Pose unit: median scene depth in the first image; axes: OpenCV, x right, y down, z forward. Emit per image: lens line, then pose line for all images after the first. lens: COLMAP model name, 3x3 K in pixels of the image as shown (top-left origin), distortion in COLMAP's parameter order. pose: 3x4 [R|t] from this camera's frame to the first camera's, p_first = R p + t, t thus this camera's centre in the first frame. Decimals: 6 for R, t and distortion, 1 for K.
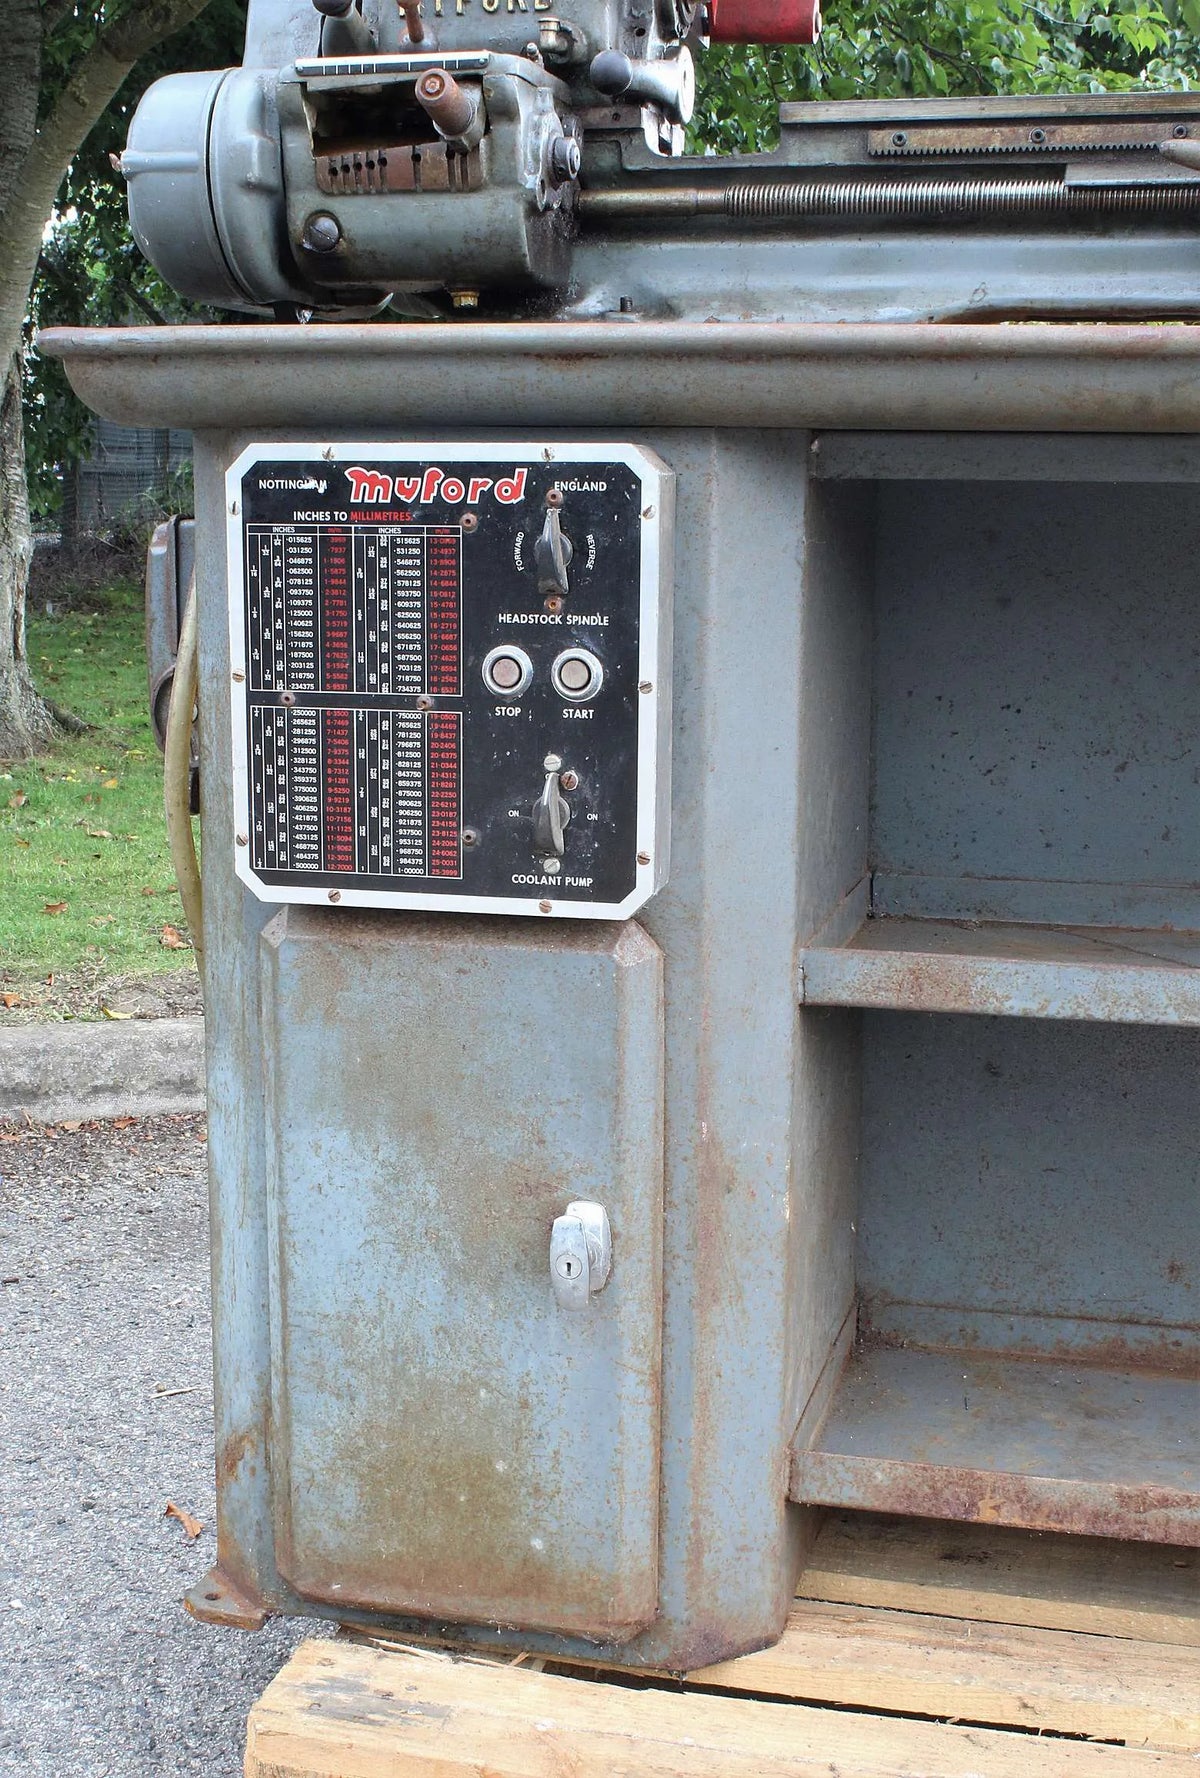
lens RADIAL K [[2313.0, 0, 593.6], [0, 2313.0, 898.6], [0, 0, 1]] dist [-0.042887, 0.000000]
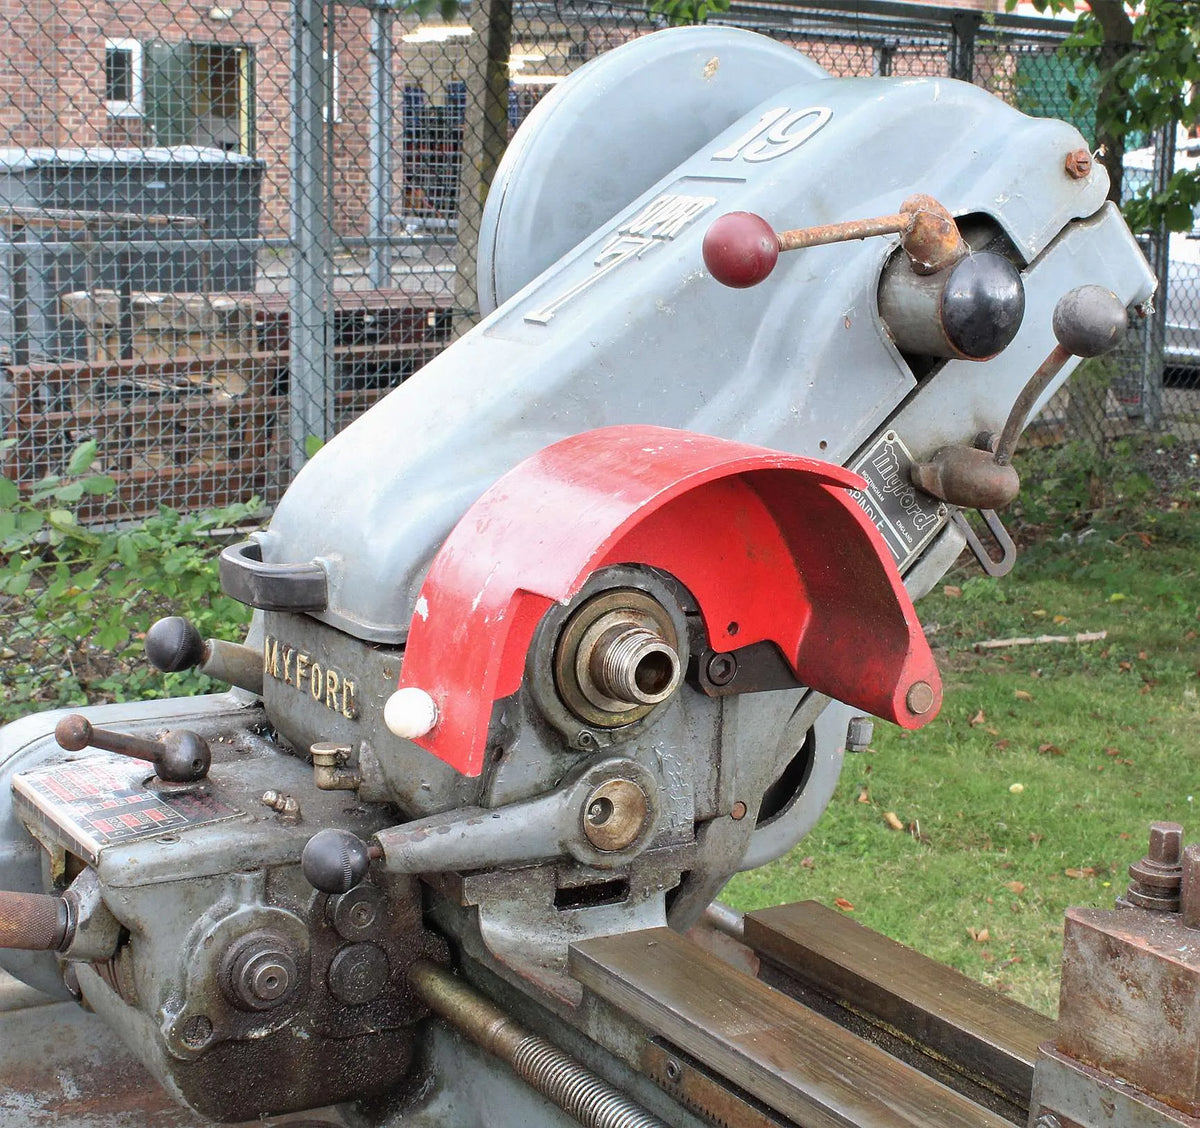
lens RADIAL K [[2164.4, 0, 601.8], [0, 2164.4, 568.6], [0, 0, 1]] dist [-0.240904, 0.000000]
pose [[0.698273, 0.138744, -0.702257, 0.483166], [-0.154192, 0.987160, 0.041715, -0.479926], [0.699027, 0.079154, 0.710701, 0.609868]]
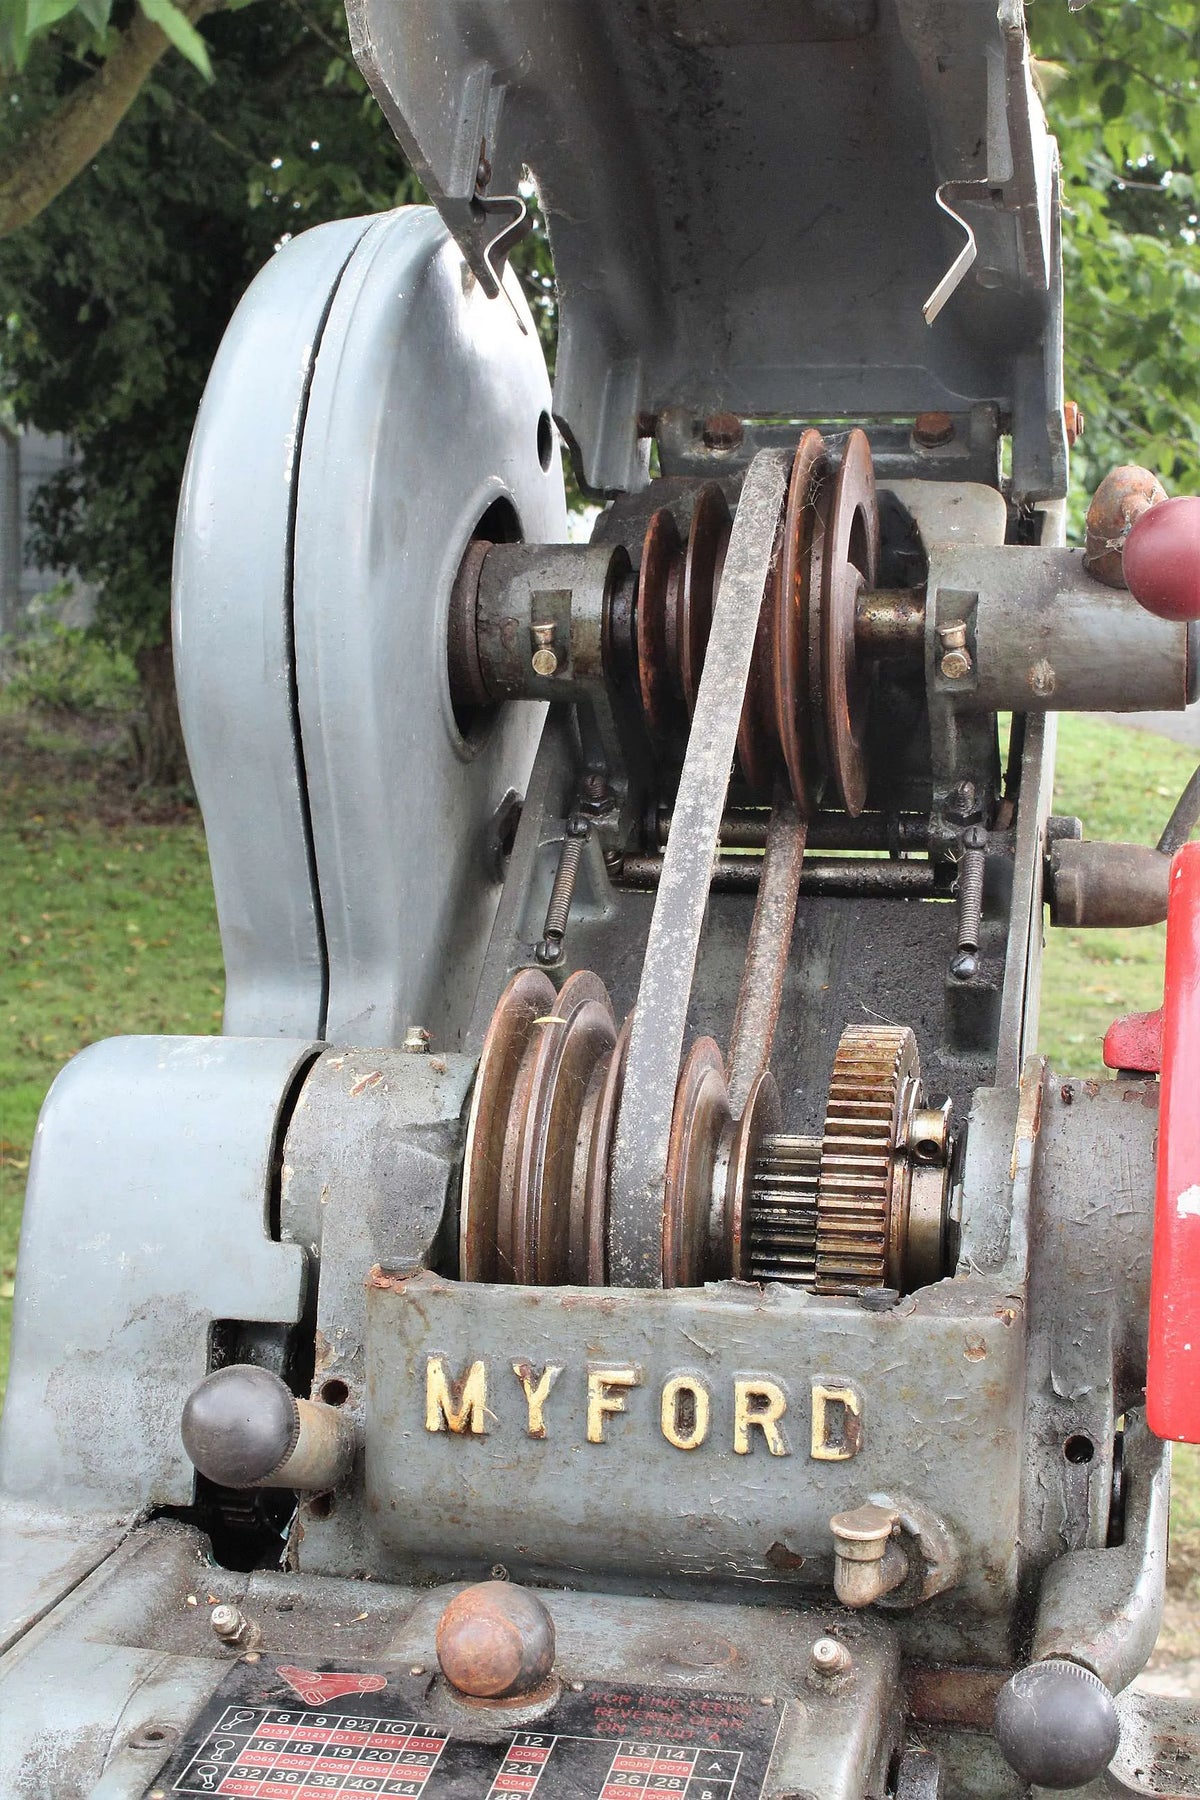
lens RADIAL K [[2687.6, 0, 612.2], [0, 2687.6, 896.3], [0, 0, 1]] dist [-0.027020, 0.000000]
pose [[0.999359, -0.005439, 0.035383, -0.072391], [0.007768, 0.997787, -0.066043, -0.457525], [-0.034945, 0.066275, 0.997189, 0.593901]]
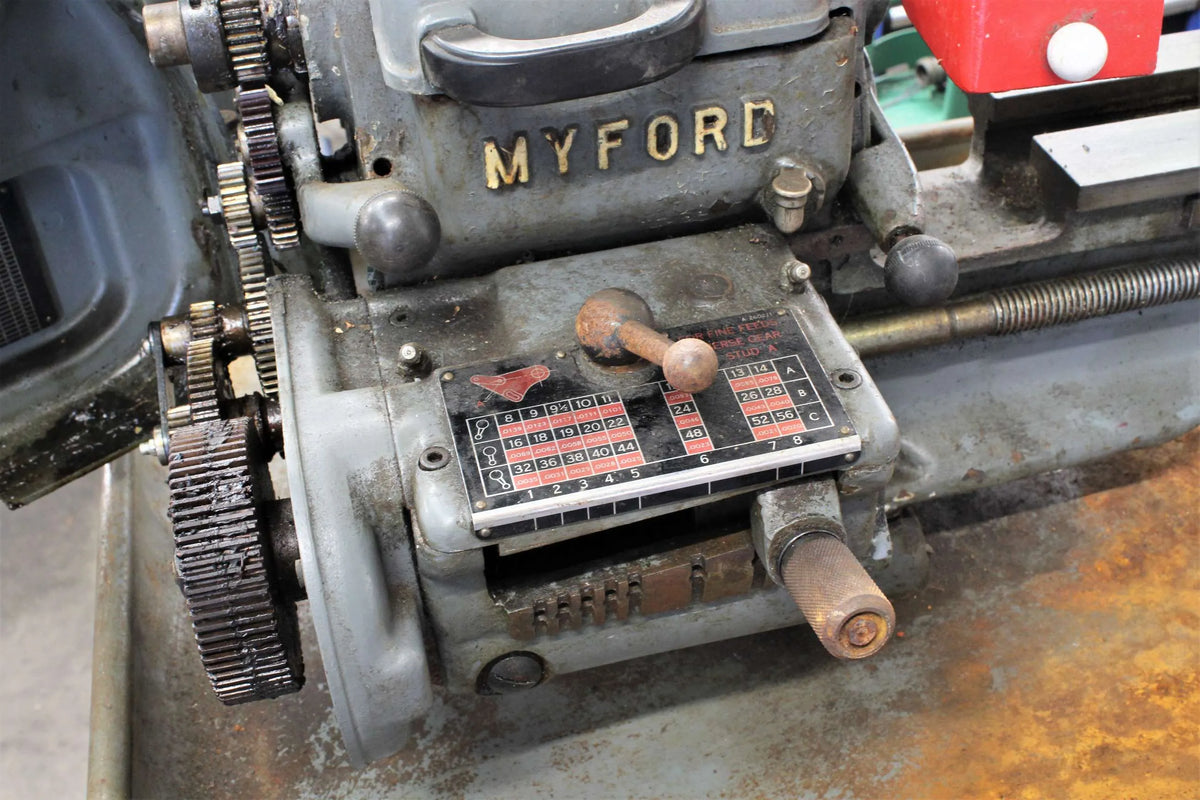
lens RADIAL K [[1405.5, 0, 601.9], [0, 1405.5, 392.2], [0, 0, 1]] dist [-0.065980, 0.000000]
pose [[0.886824, -0.327616, 0.325900, -0.188564], [0.141075, 0.863520, 0.484182, -0.515766], [-0.440047, -0.383408, 0.812008, 0.737625]]
